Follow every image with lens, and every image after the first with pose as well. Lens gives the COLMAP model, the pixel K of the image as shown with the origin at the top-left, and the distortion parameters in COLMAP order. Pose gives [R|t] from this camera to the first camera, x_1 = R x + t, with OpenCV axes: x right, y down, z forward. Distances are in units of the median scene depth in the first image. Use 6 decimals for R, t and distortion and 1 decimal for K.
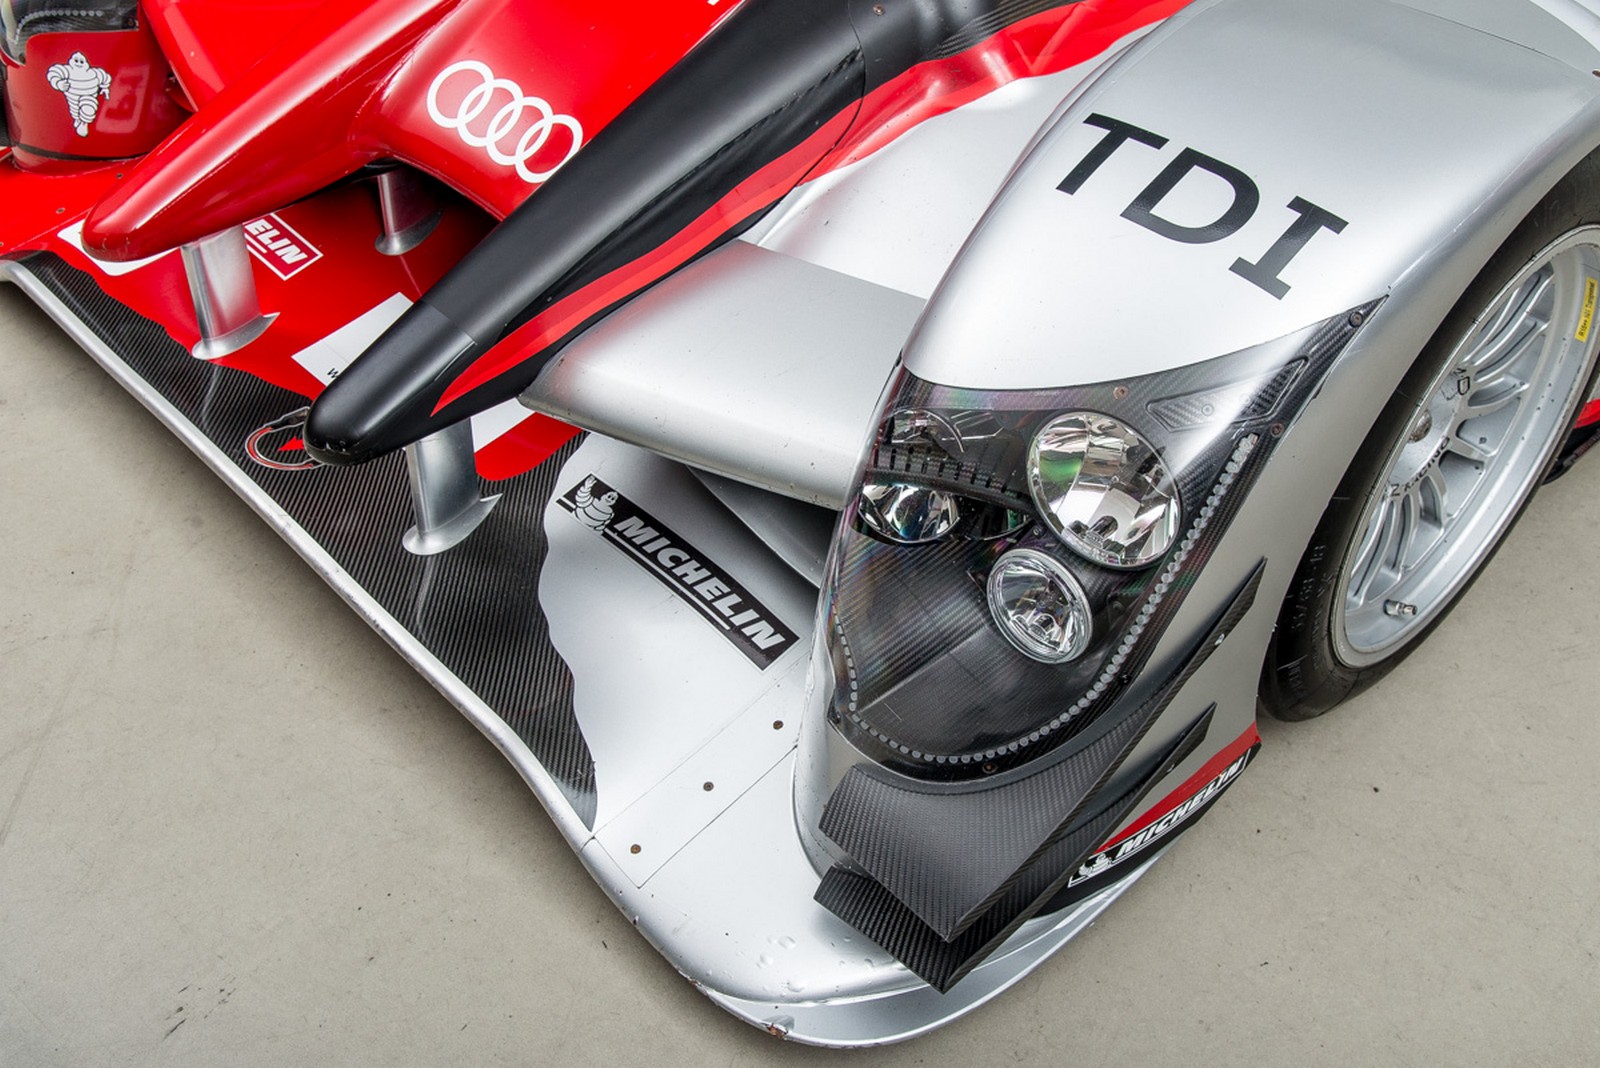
lens RADIAL K [[1675.4, 0, 800.0], [0, 1675.4, 534.0], [0, 0, 1]] dist [0.005143, 0.008497]
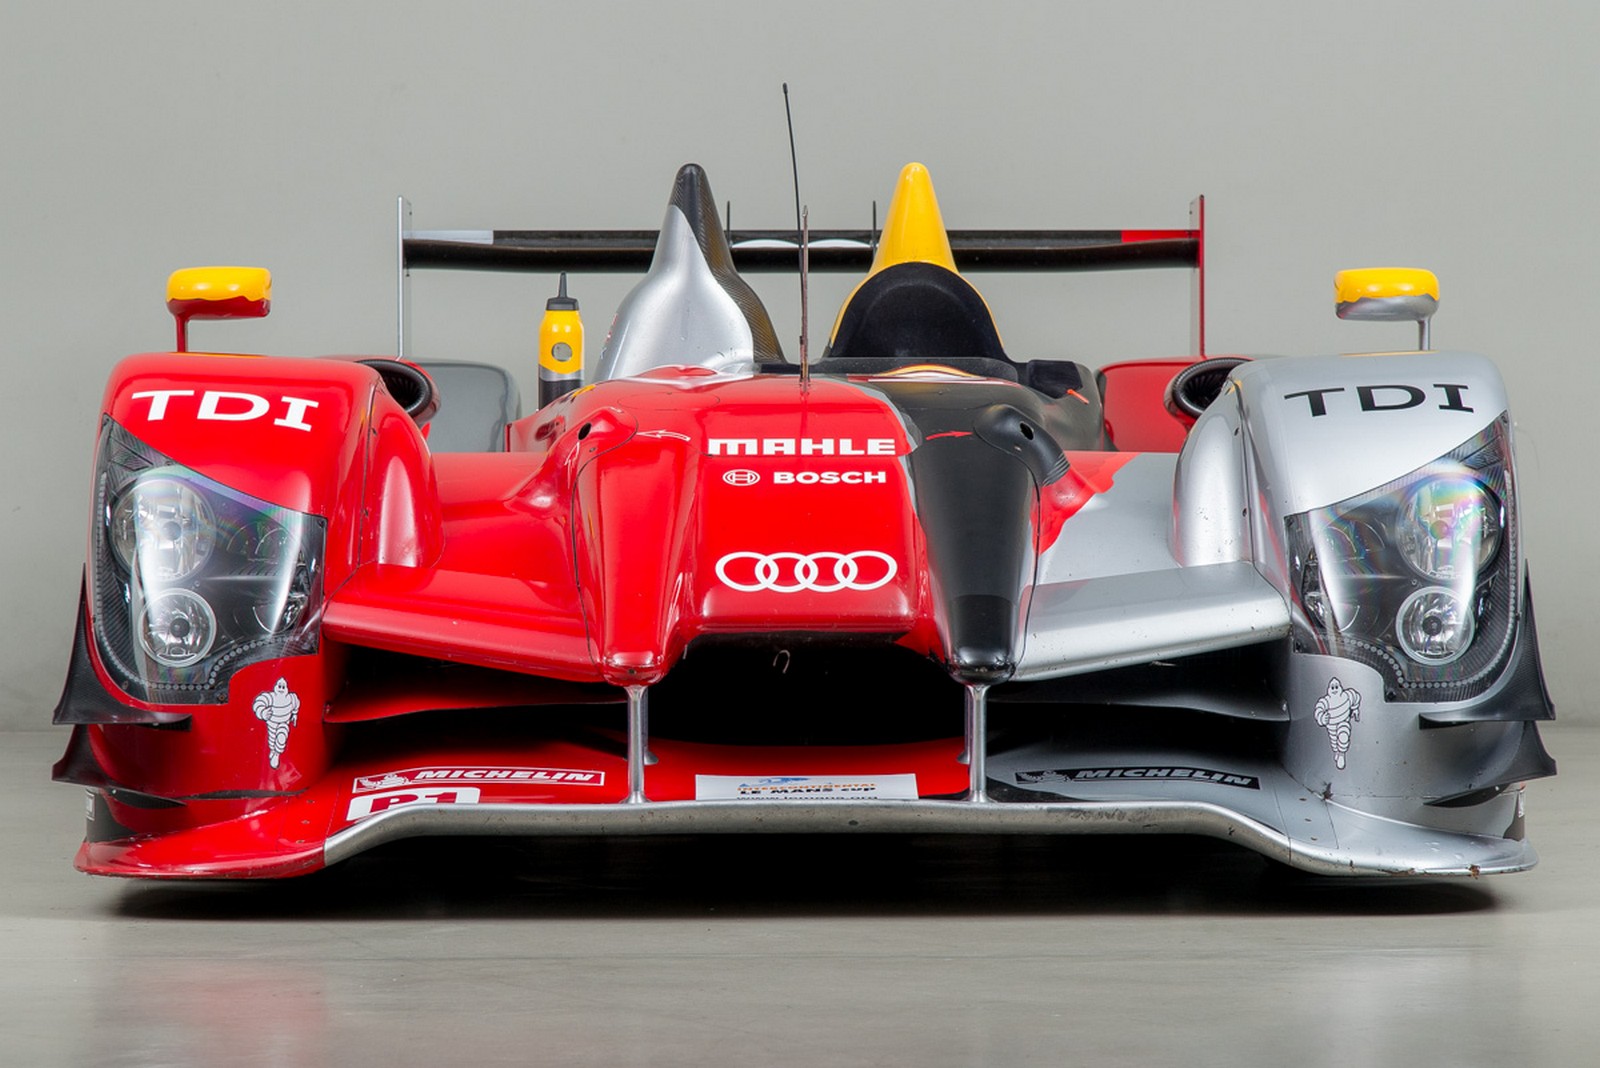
lens RADIAL K [[5968.2, 0, 800.0], [0, 5968.2, 534.0], [0, 0, 1]] dist [-0.072351, 4.257547]
pose [[0.683196, -0.066748, 0.727178, -3.695058], [0.512886, 0.752706, -0.412774, 1.691491], [-0.519799, 0.654965, 0.548480, -1.561542]]
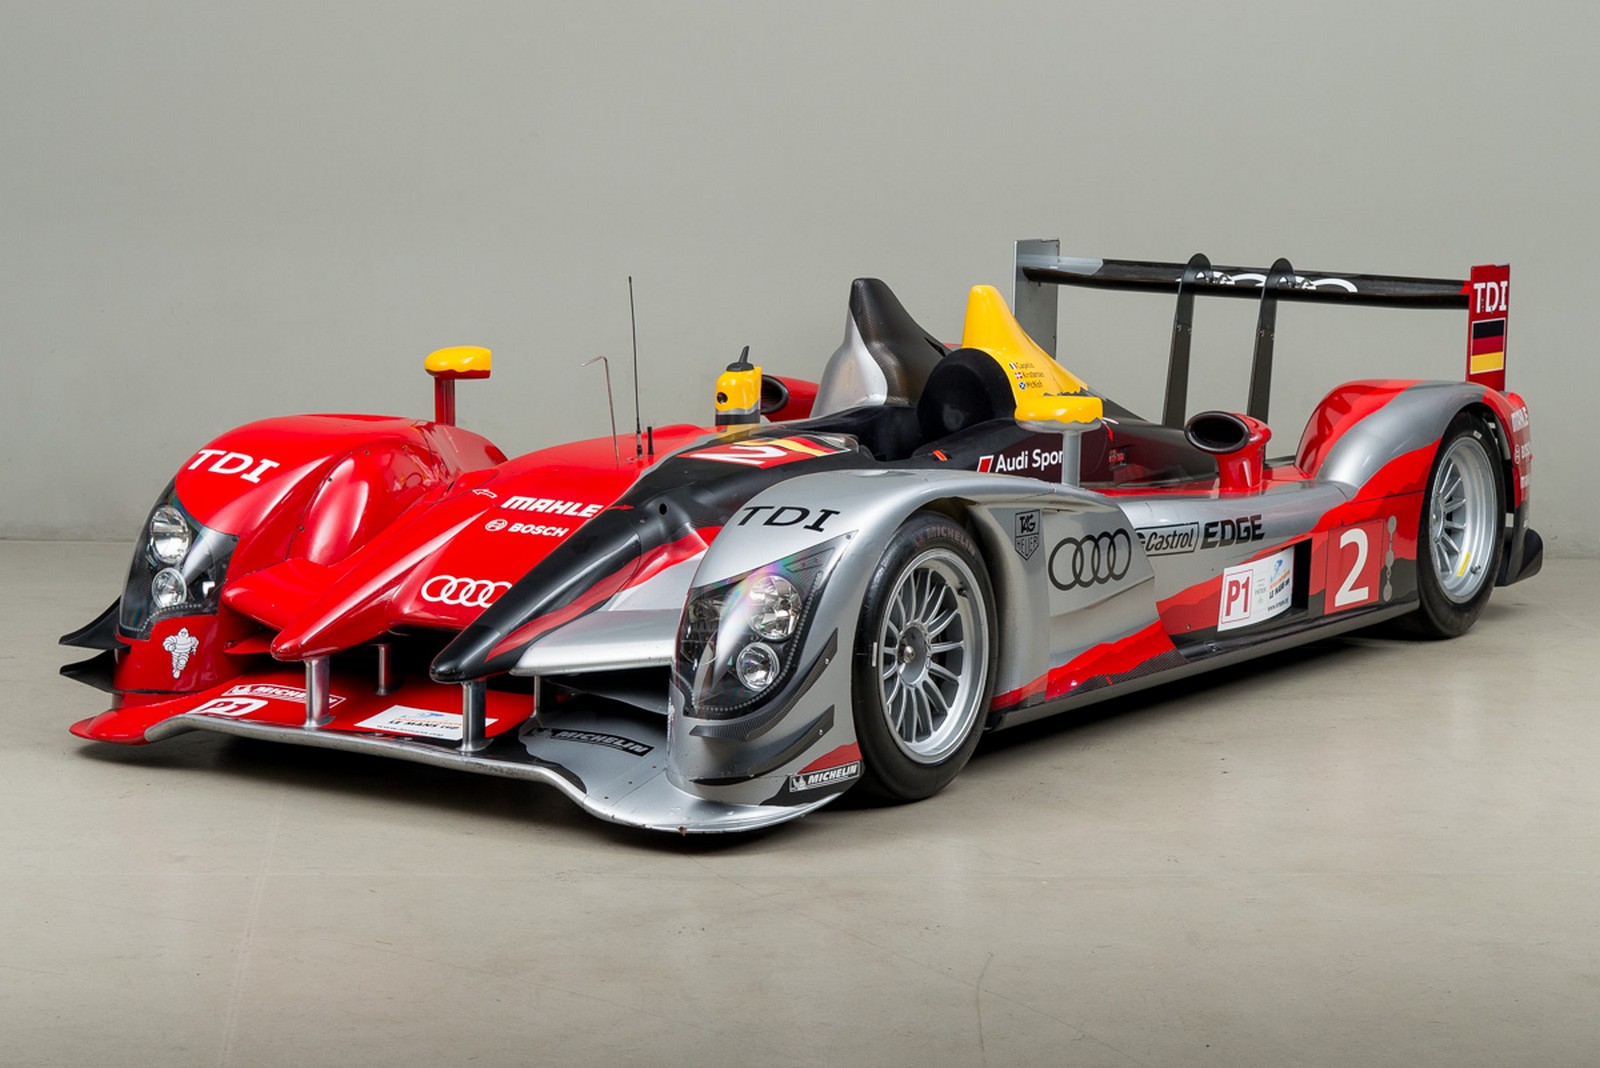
lens RADIAL K [[3731.8, 0, 800.0], [0, 3731.8, 534.0], [0, 0, 1]] dist [0.022795, -0.339144]
pose [[0.970822, -0.057607, 0.232781, -0.933666], [0.177584, 0.825039, -0.536447, 2.476284], [-0.161150, 0.562132, 0.811195, -3.150907]]
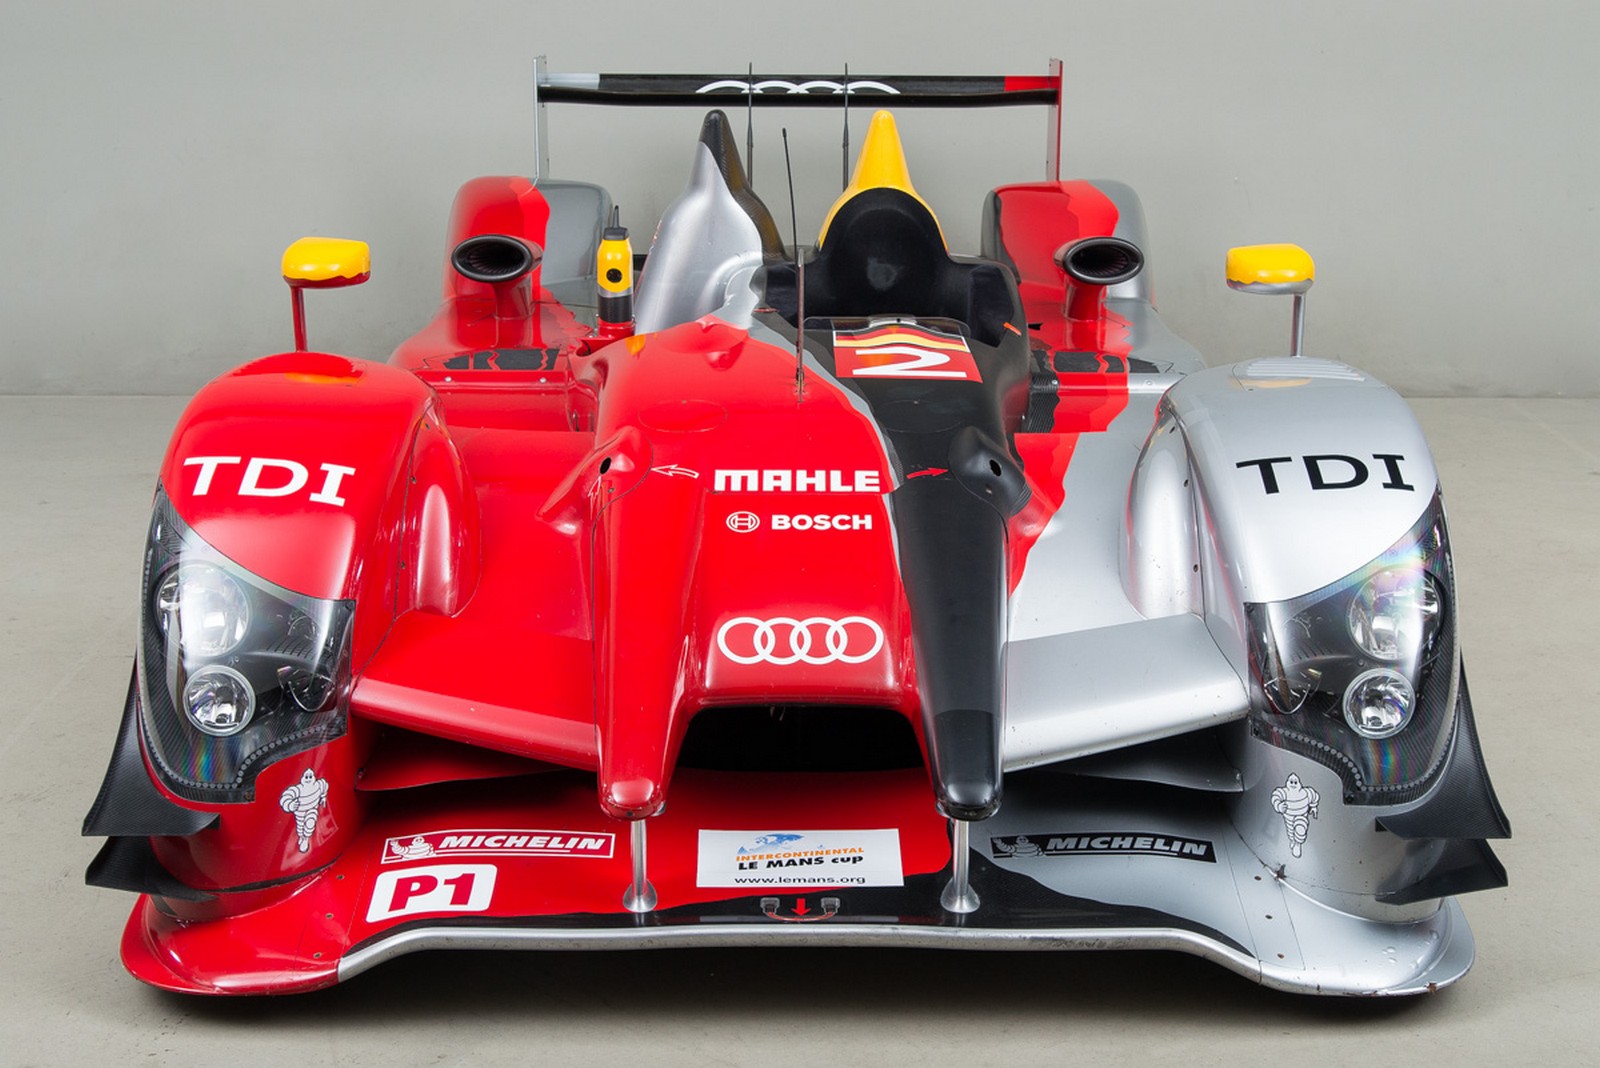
lens RADIAL K [[2309.4, 0, 800.0], [0, 2309.4, 534.0], [0, 0, 1]] dist [0.017668, -0.050052]
pose [[0.682827, -0.227609, 0.694220, -1.584654], [0.508947, 0.829917, -0.228495, 0.116842], [-0.524138, 0.509344, 0.682531, -0.340476]]
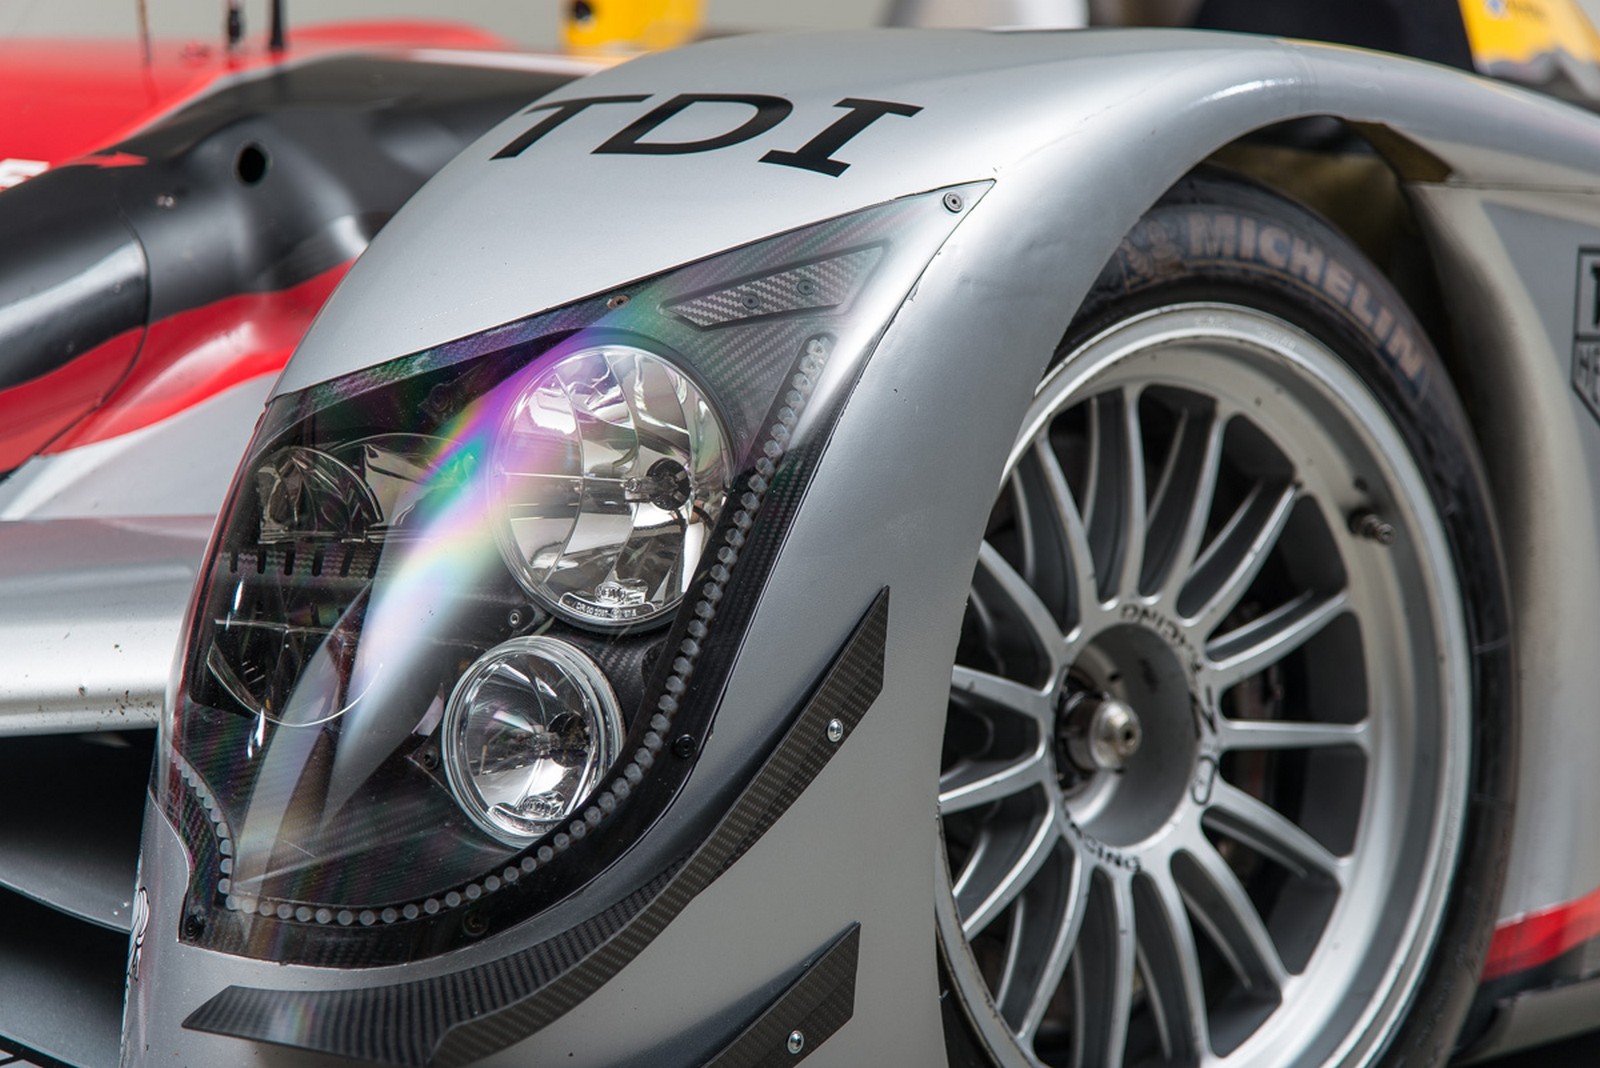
lens RADIAL K [[5127.3, 0, 800.0], [0, 5127.3, 534.0], [0, 0, 1]] dist [-0.087706, 0.513504]
pose [[0.975611, -0.006566, 0.219408, -0.133258], [0.134369, 0.808257, -0.573294, 0.859906], [-0.173573, 0.588794, 0.789427, -0.395545]]
